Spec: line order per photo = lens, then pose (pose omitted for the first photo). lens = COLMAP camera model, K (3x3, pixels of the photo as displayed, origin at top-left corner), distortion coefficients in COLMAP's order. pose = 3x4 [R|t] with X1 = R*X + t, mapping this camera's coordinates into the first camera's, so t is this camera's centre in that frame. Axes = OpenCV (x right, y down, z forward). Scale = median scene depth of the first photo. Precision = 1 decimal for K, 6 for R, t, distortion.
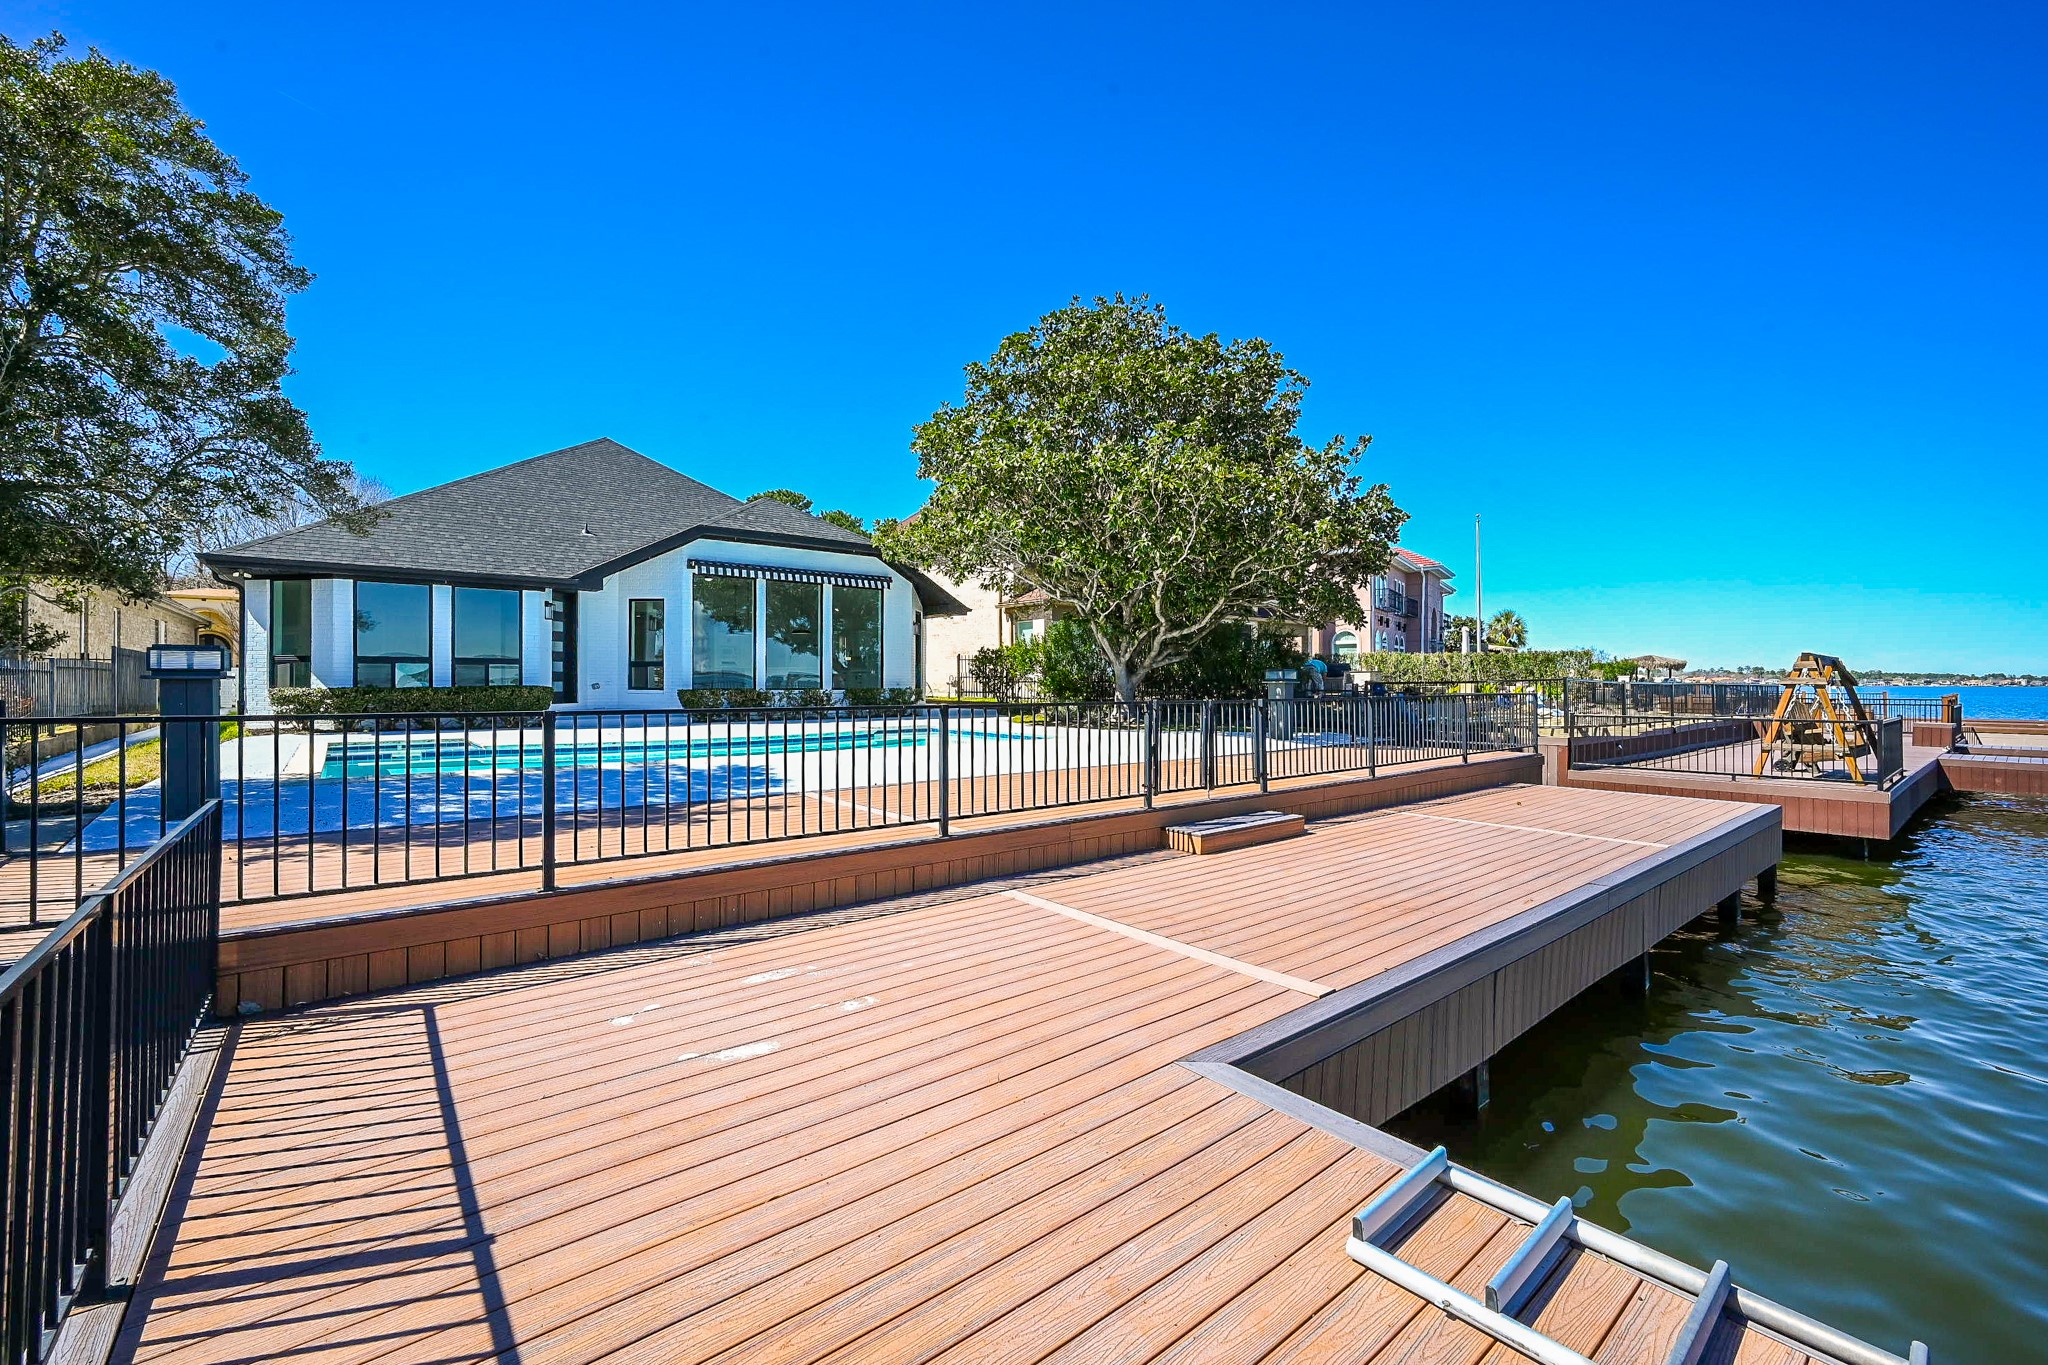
lens RADIAL K [[838.4, 0, 1040.2], [0, 838.4, 676.7], [0, 0, 1]] dist [-0.000501, -0.000310]
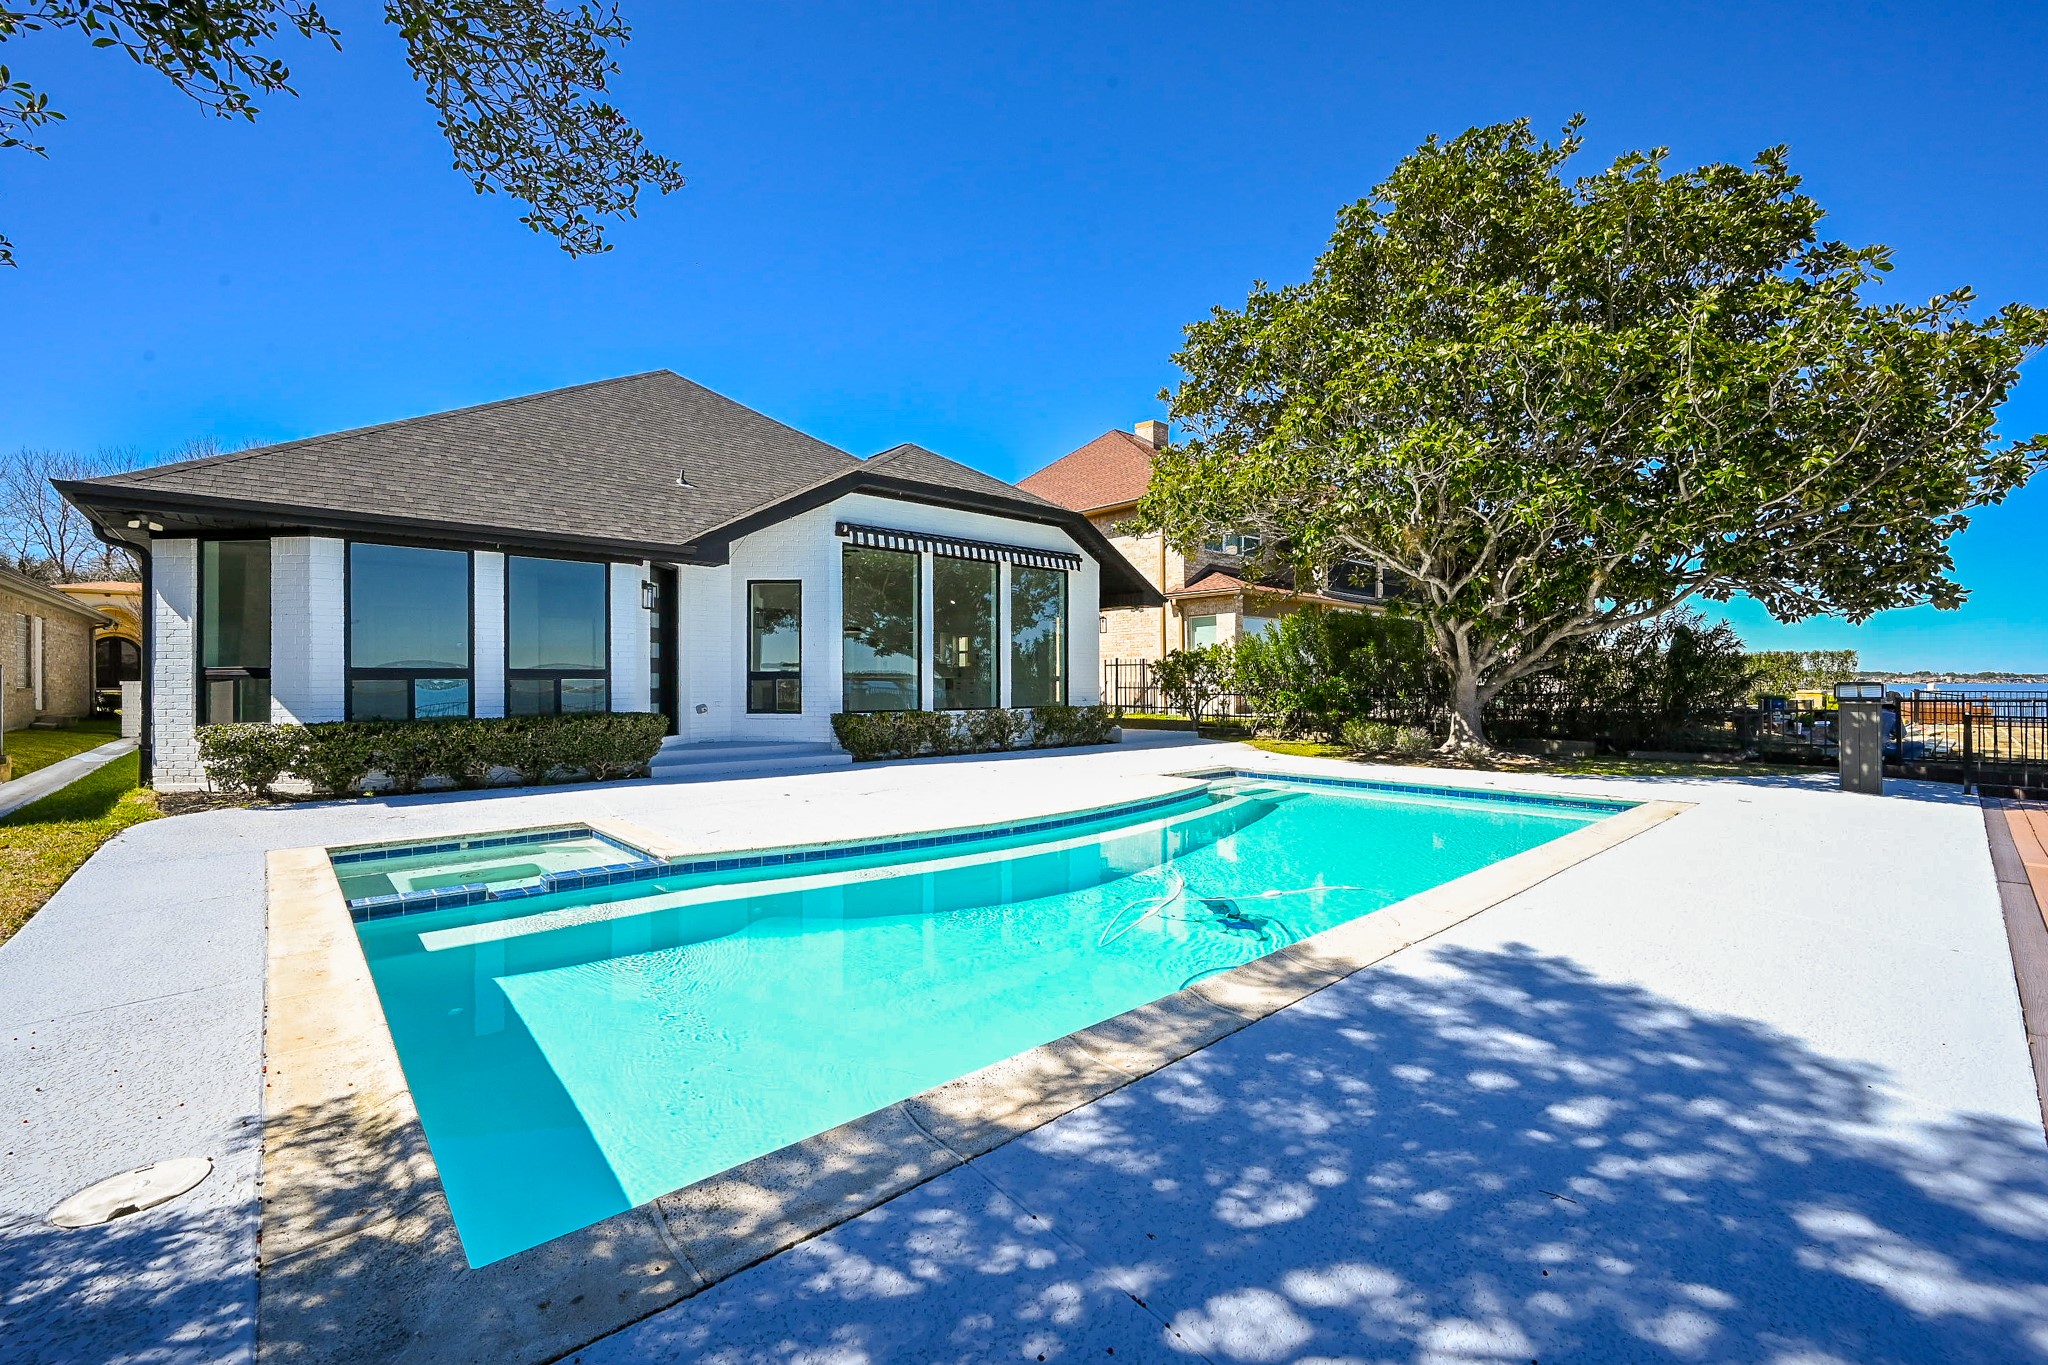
lens RADIAL K [[838.4, 0, 1043.8], [0, 838.4, 680.3], [0, 0, 1]] dist [-0.000501, -0.000310]
pose [[0.998811, -0.006087, 0.048376, -0.306215], [0.006060, 0.999981, 0.000717, -0.011475], [-0.048379, -0.000423, 0.998829, 0.331679]]
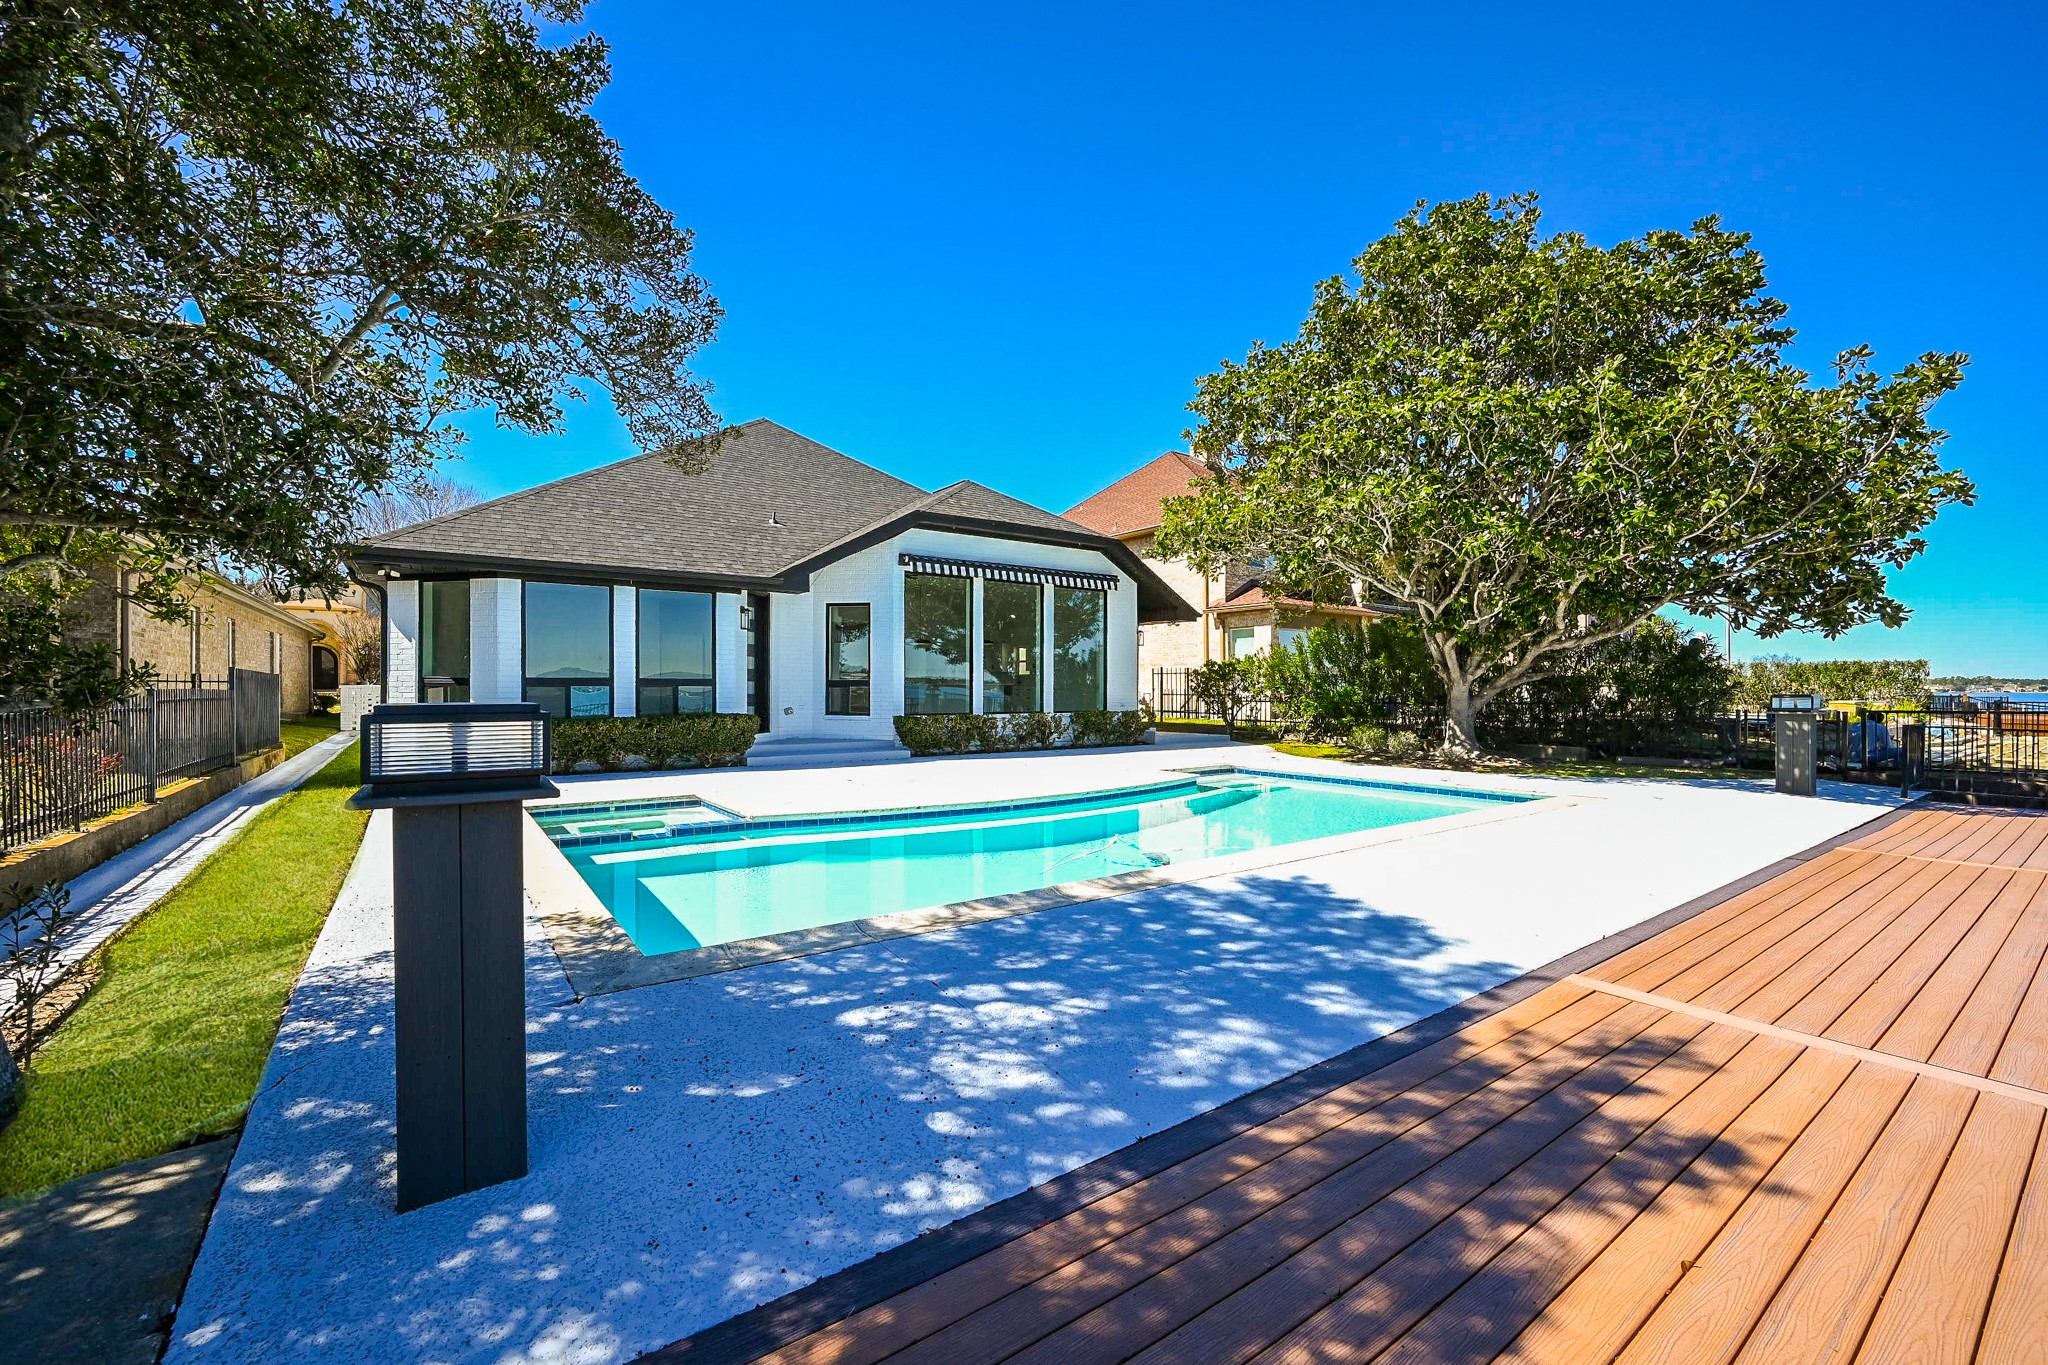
lens RADIAL K [[838.4, 0, 1051.1], [0, 838.4, 687.3], [0, 0, 1]] dist [-0.000501, -0.000310]
pose [[0.998599, -0.001871, -0.052882, -0.248988], [0.002053, 0.999992, 0.003383, -0.015021], [0.052875, -0.003487, 0.998595, 0.215655]]
